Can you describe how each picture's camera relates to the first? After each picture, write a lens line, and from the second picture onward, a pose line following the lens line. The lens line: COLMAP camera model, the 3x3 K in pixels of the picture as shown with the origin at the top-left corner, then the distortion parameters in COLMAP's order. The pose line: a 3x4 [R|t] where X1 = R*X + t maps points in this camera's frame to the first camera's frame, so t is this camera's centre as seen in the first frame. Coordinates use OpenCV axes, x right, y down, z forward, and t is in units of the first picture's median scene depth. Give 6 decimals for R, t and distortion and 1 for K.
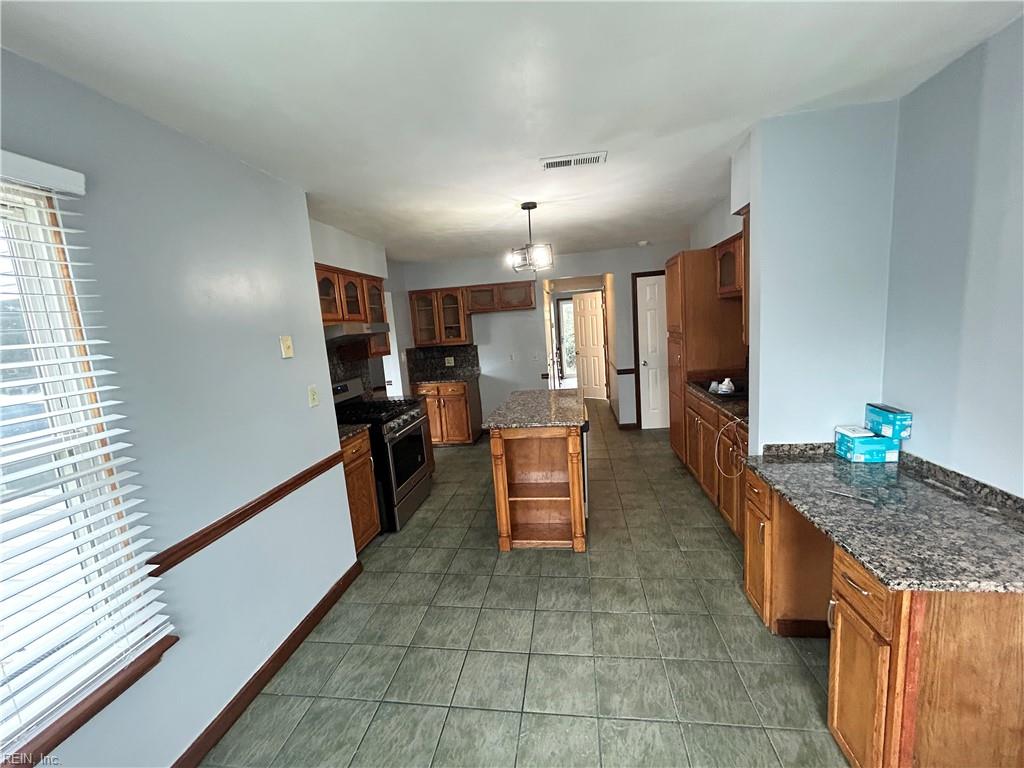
lens RADIAL K [[412.3, 0, 511.6], [0, 412.3, 384.7], [0, 0, 1]] dist [-0.002602, 0.000976]
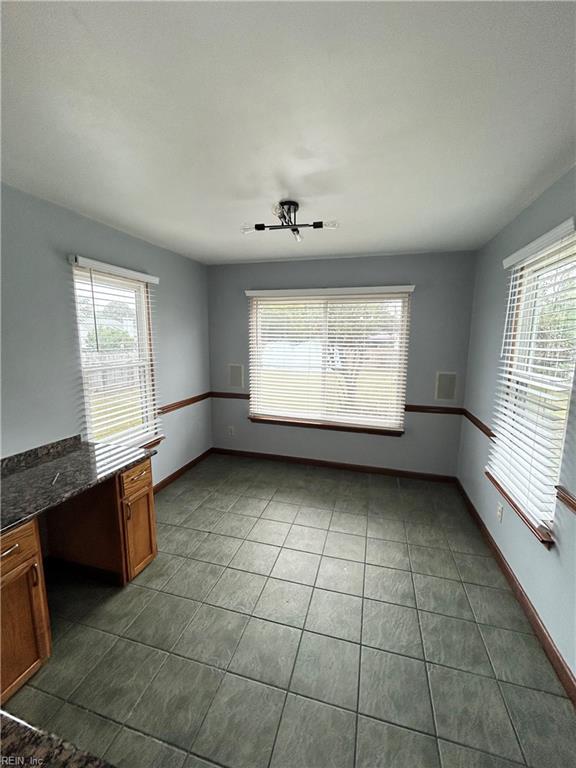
lens RADIAL K [[309.2, 0, 288.8], [0, 309.2, 383.7], [0, 0, 1]] dist [-0.002602, 0.000976]
pose [[-0.988740, 0.049474, 0.141230, -0.083167], [0.087444, 0.956889, 0.276980, -0.186178], [-0.121438, 0.286211, -0.950440, 1.329995]]
